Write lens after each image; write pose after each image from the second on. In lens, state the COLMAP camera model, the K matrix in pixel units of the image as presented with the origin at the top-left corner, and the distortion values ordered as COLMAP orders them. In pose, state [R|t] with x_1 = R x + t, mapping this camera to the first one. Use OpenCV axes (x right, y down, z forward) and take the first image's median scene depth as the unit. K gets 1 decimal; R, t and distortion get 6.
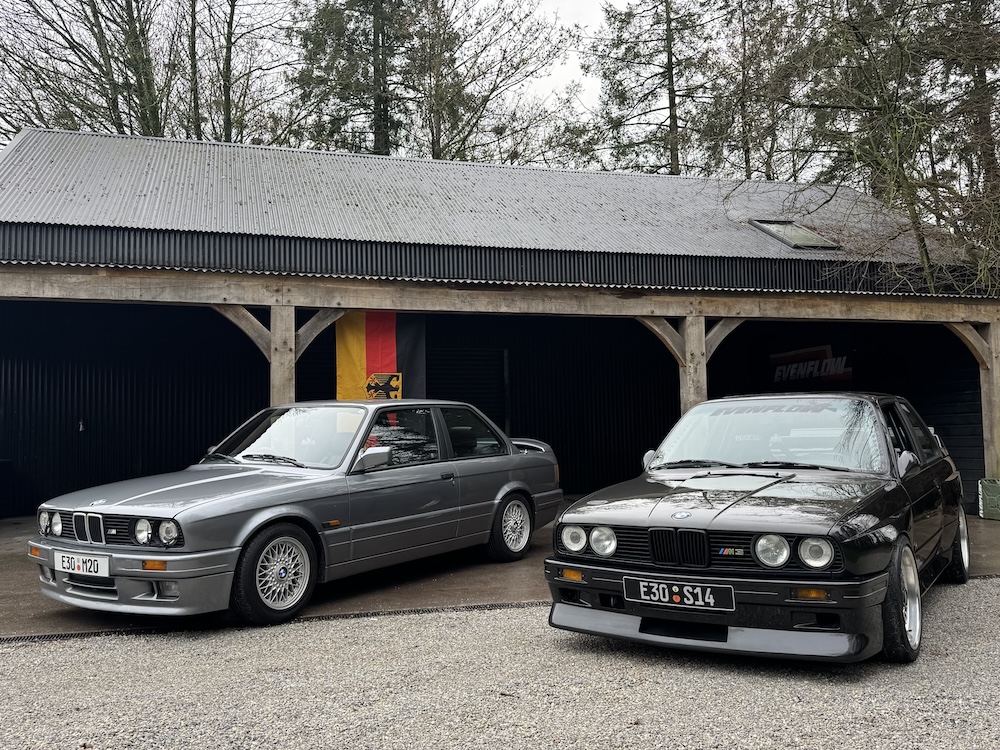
lens RADIAL K [[918.4, 0, 500.0], [0, 918.4, 375.0], [0, 0, 1]] dist [0.217447, -0.467082]
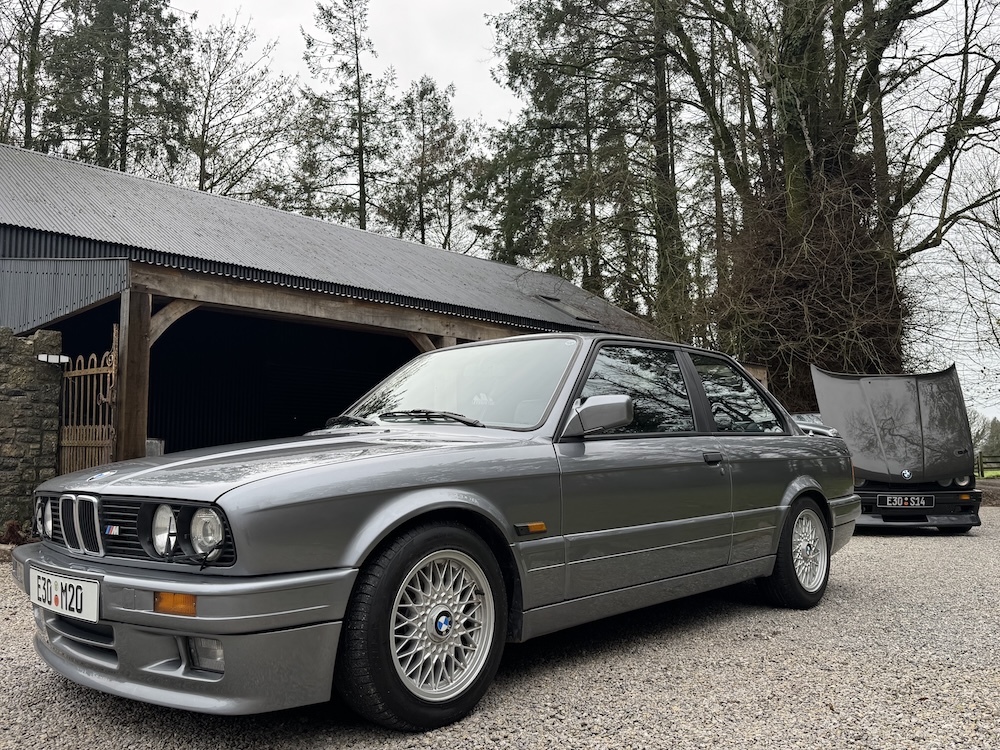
lens RADIAL K [[823.2, 0, 500.0], [0, 823.2, 375.0], [0, 0, 1]] dist [0.162124, -0.334360]
pose [[0.881418, 0.063425, 0.468059, -0.759088], [-0.042986, 0.997603, -0.054234, 0.046861], [-0.470376, 0.027683, 0.882032, -0.119245]]
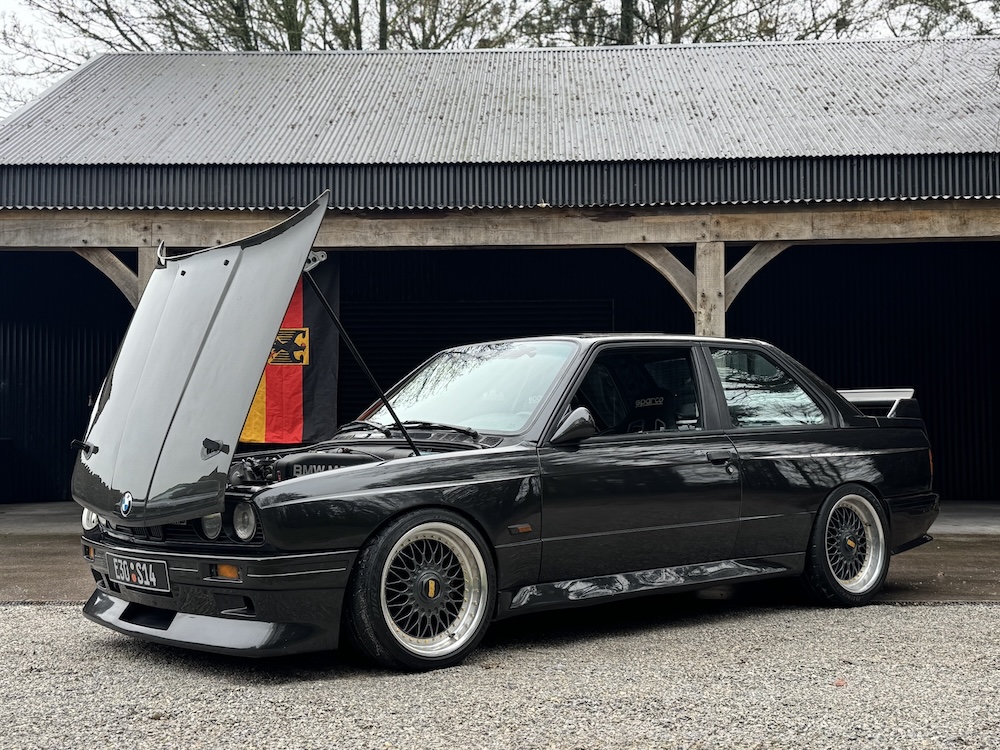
lens RADIAL K [[1262.6, 0, 500.0], [0, 1262.6, 375.0], [0, 0, 1]] dist [0.204957, -0.399725]
pose [[0.948995, -0.006035, -0.315233, 0.427722], [0.012432, 0.999756, 0.018286, 0.022587], [0.315046, -0.021272, 0.948838, 0.017414]]
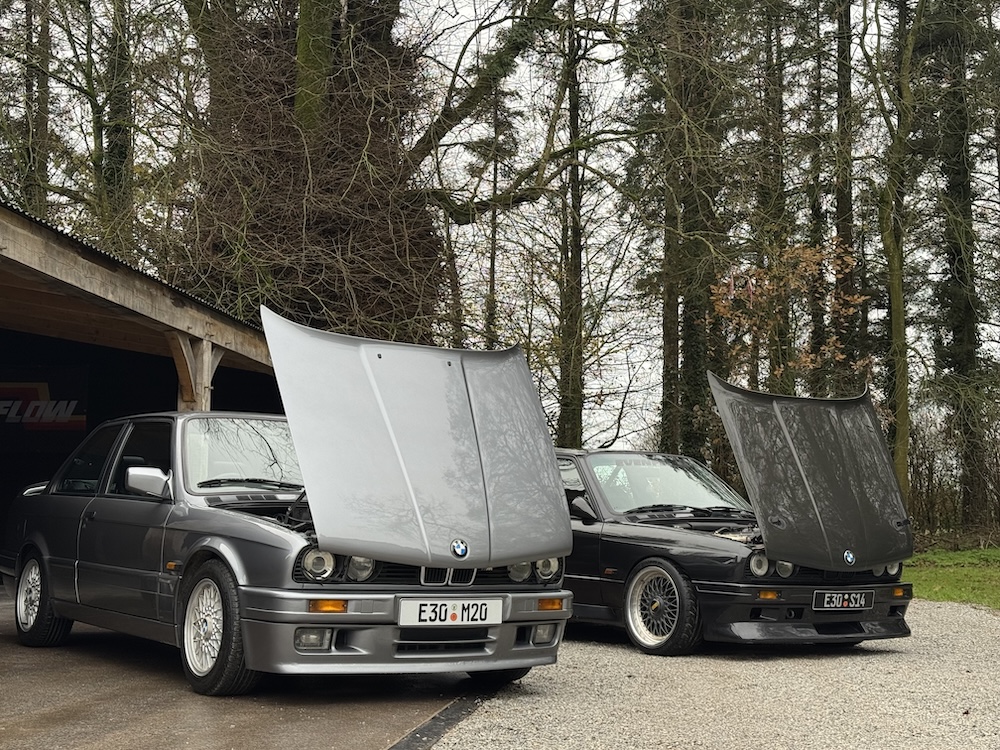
lens RADIAL K [[1419.6, 0, 500.0], [0, 1419.6, 375.0], [0, 0, 1]] dist [0.150463, -0.086335]
pose [[0.386043, 0.118309, 0.914863, -0.950333], [-0.075843, 0.992455, -0.096340, 0.076031], [-0.919358, -0.032195, 0.392103, 0.333648]]
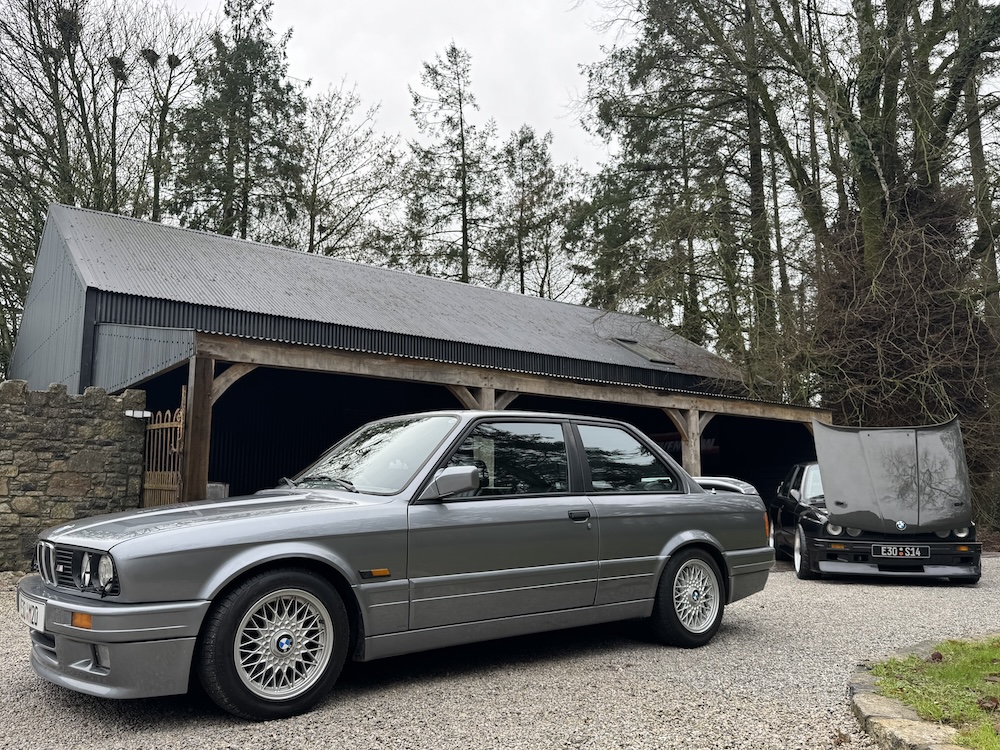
lens RADIAL K [[823.2, 0, 500.0], [0, 823.2, 375.0], [0, 0, 1]] dist [0.162124, -0.334360]
pose [[0.939414, 0.074051, 0.334690, -0.681730], [-0.046681, 0.994928, -0.089106, 0.022737], [-0.339591, 0.068084, 0.938106, -0.265239]]
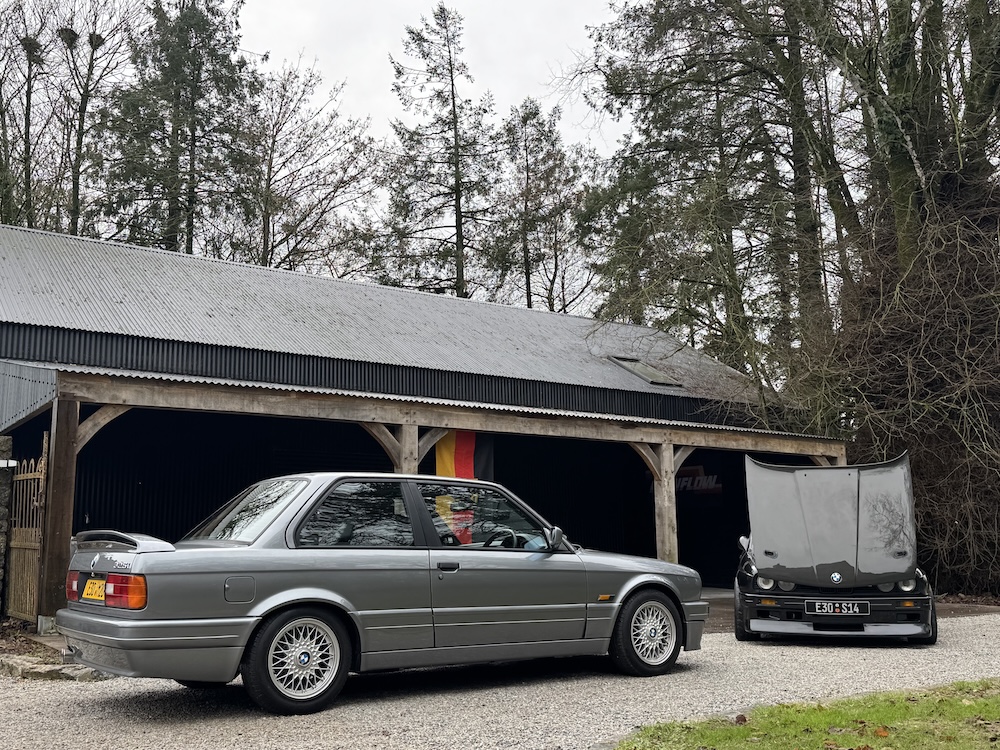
lens RADIAL K [[1009.6, 0, 500.0], [0, 1009.6, 375.0], [0, 0, 1]] dist [0.179169, -0.391080]
pose [[0.950386, 0.062797, 0.304668, -0.568287], [-0.031217, 0.993721, -0.107442, 0.005014], [-0.309502, 0.092600, 0.946379, -0.407999]]
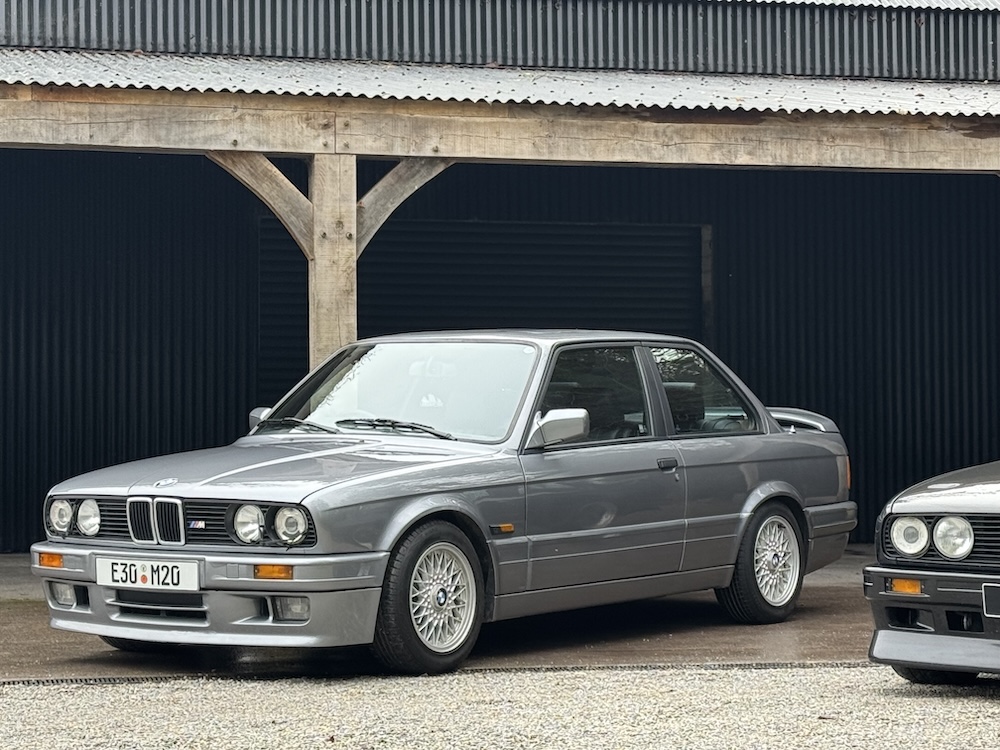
lens RADIAL K [[2576.5, 0, 500.0], [0, 2576.5, 375.0], [0, 0, 1]] dist [0.131113, 0.273621]
pose [[0.999215, 0.011221, -0.037987, -0.083128], [-0.009646, 0.999096, 0.041399, -0.009917], [0.038417, -0.041000, 0.998420, -0.503455]]
